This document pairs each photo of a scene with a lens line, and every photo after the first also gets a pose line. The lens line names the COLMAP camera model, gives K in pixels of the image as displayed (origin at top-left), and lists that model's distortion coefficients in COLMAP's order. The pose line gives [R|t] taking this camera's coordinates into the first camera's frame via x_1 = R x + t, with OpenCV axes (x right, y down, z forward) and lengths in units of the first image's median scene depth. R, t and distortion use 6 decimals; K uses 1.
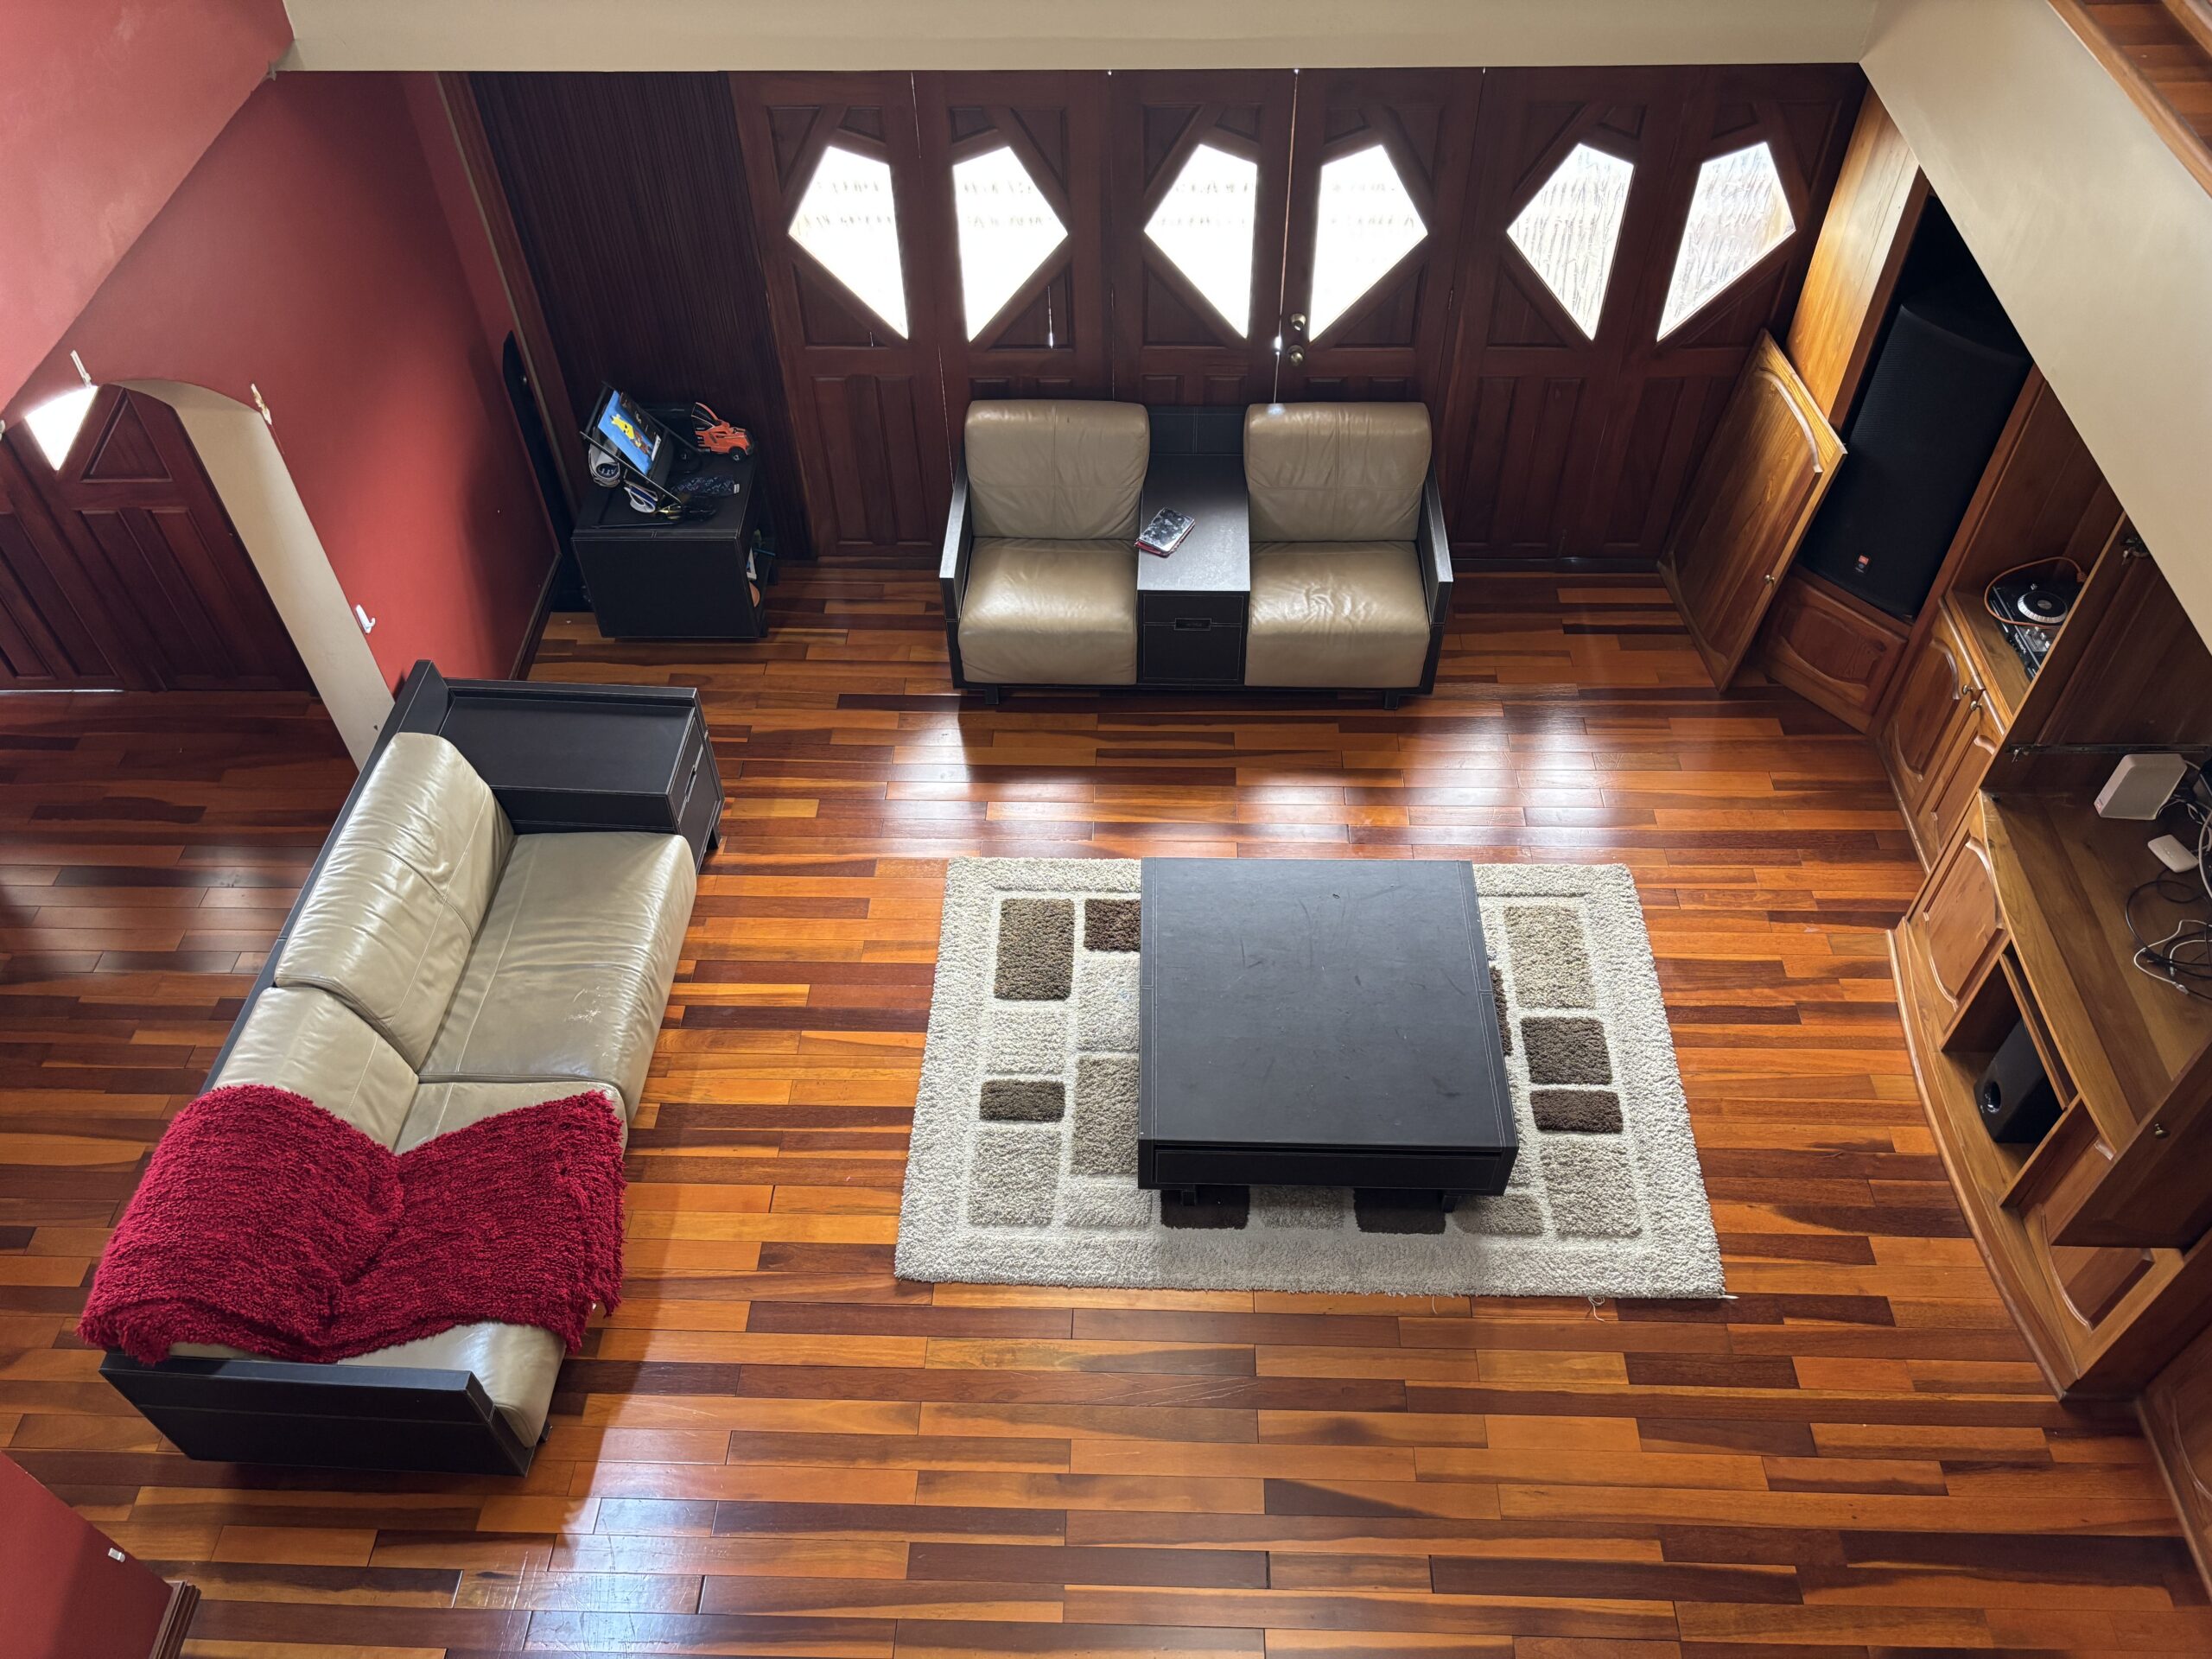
lens RADIAL K [[1677.4, 0, 1108.4], [0, 1677.4, 837.2], [0, 0, 1]] dist [0.061639, -0.071470]
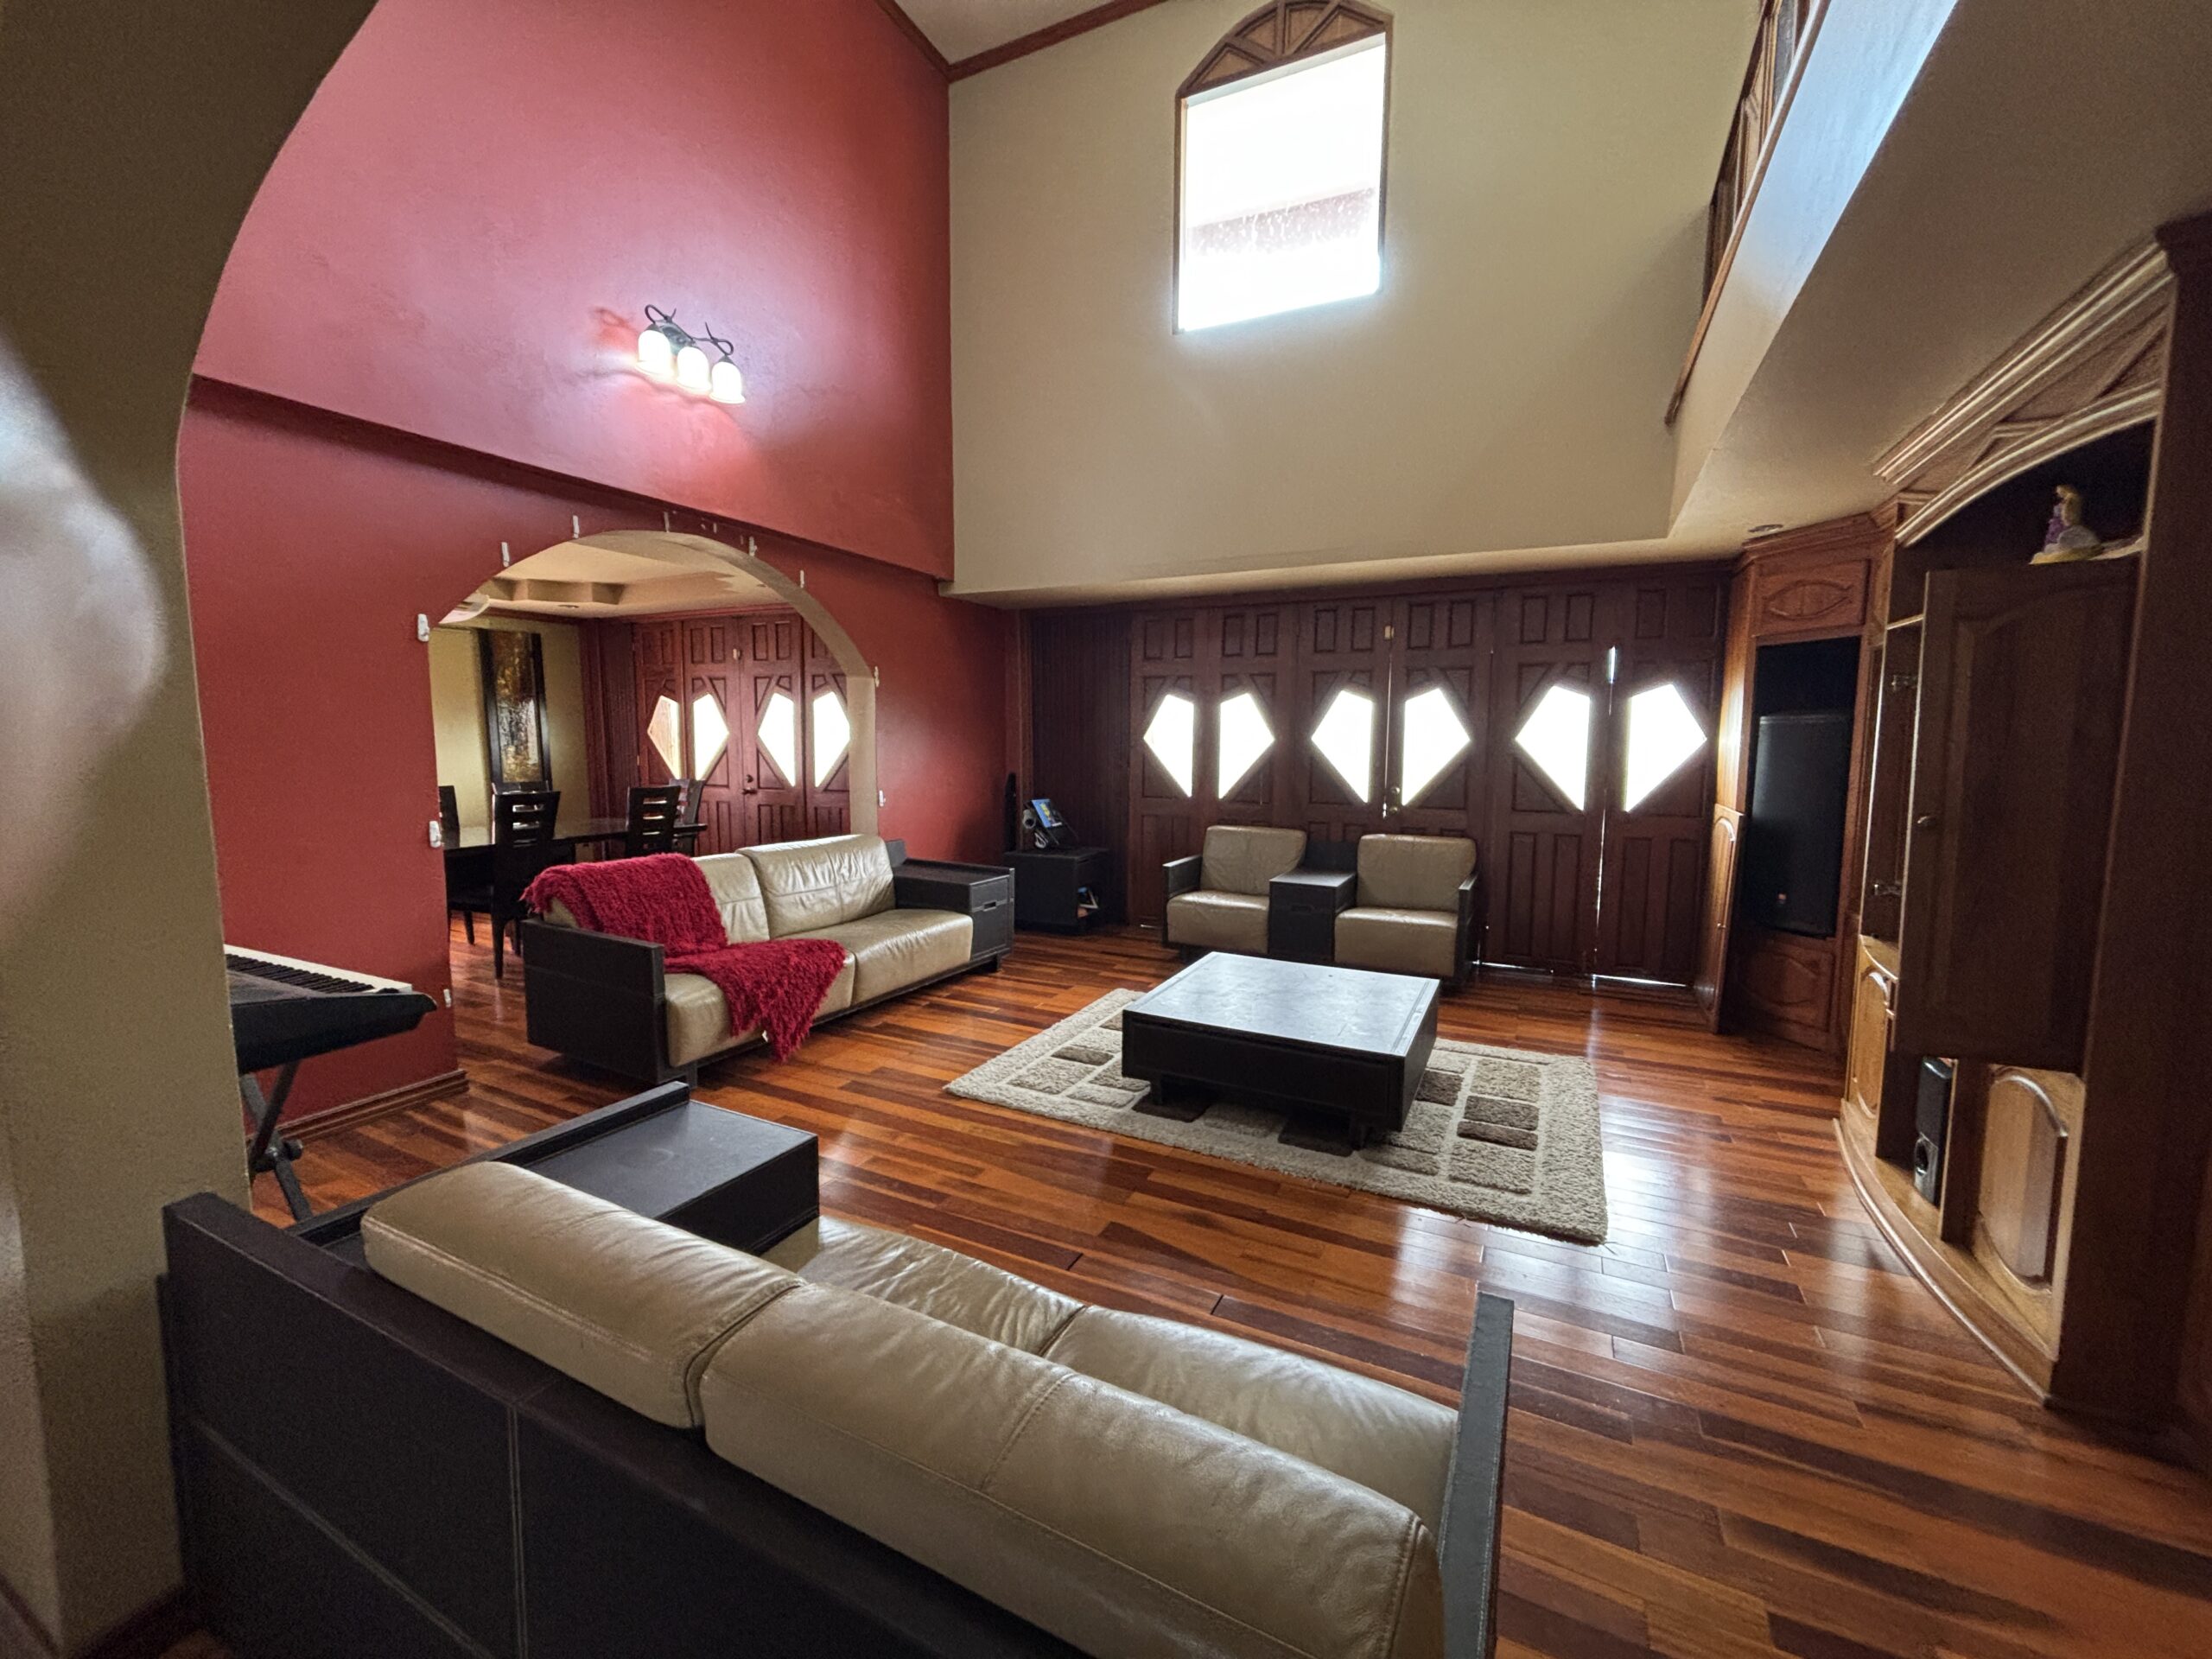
lens RADIAL K [[883.3, 0, 1106.0], [0, 883.3, 829.5], [0, 0, 1]] dist [0.013108, -0.008668]
pose [[0.906196, 0.063799, -0.418018, 0.276011], [-0.326338, 0.734170, -0.595398, 0.466379], [0.268910, 0.675962, 0.686122, 0.354895]]
